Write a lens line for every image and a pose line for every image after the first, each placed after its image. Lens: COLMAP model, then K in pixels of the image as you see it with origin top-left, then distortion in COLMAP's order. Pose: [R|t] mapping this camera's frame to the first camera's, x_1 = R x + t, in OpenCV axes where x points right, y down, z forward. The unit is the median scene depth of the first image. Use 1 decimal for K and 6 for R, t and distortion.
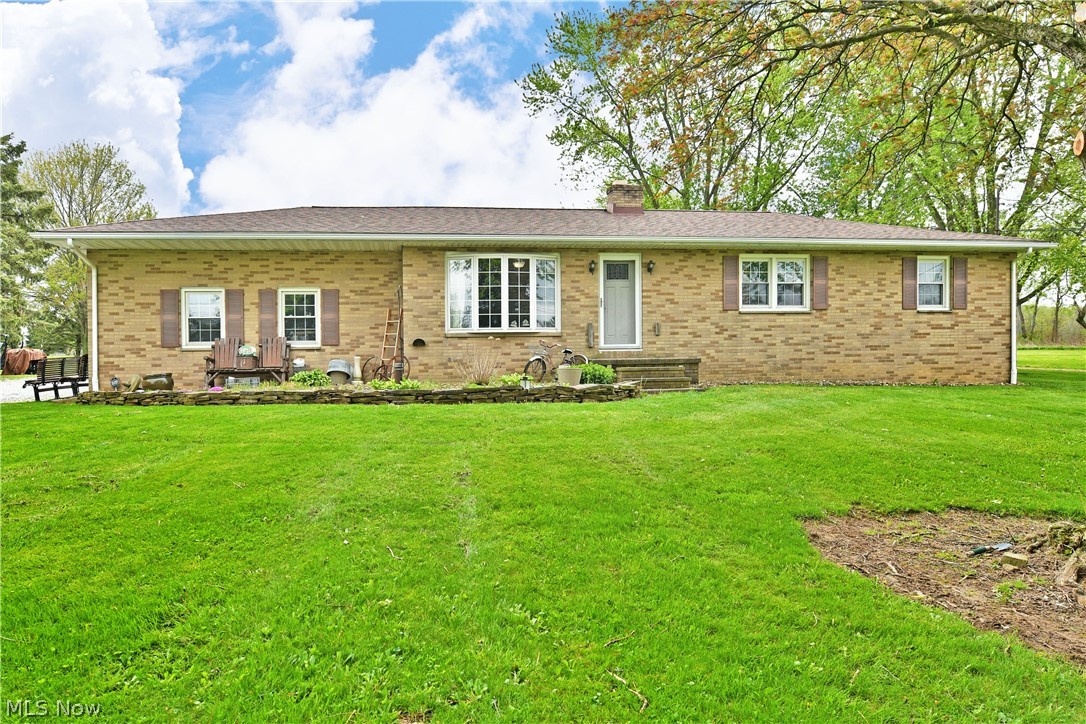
lens RADIAL K [[659.6, 0, 543.6], [0, 659.6, 362.1], [0, 0, 1]] dist [-0.013726, -0.006461]
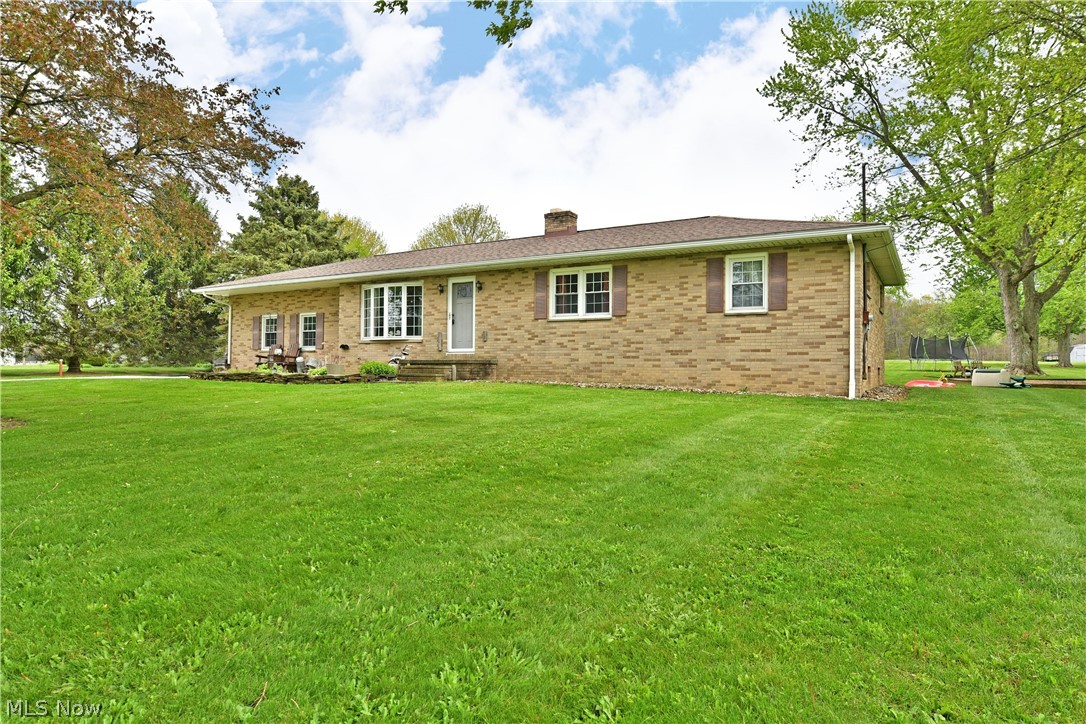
lens RADIAL K [[659.6, 0, 543.7], [0, 659.6, 356.3], [0, 0, 1]] dist [-0.013726, -0.006461]
pose [[0.783657, 0.008818, -0.621132, 0.973637], [-0.022613, 0.999641, -0.014339, 0.002467], [0.620783, 0.025283, 0.783575, 0.101407]]
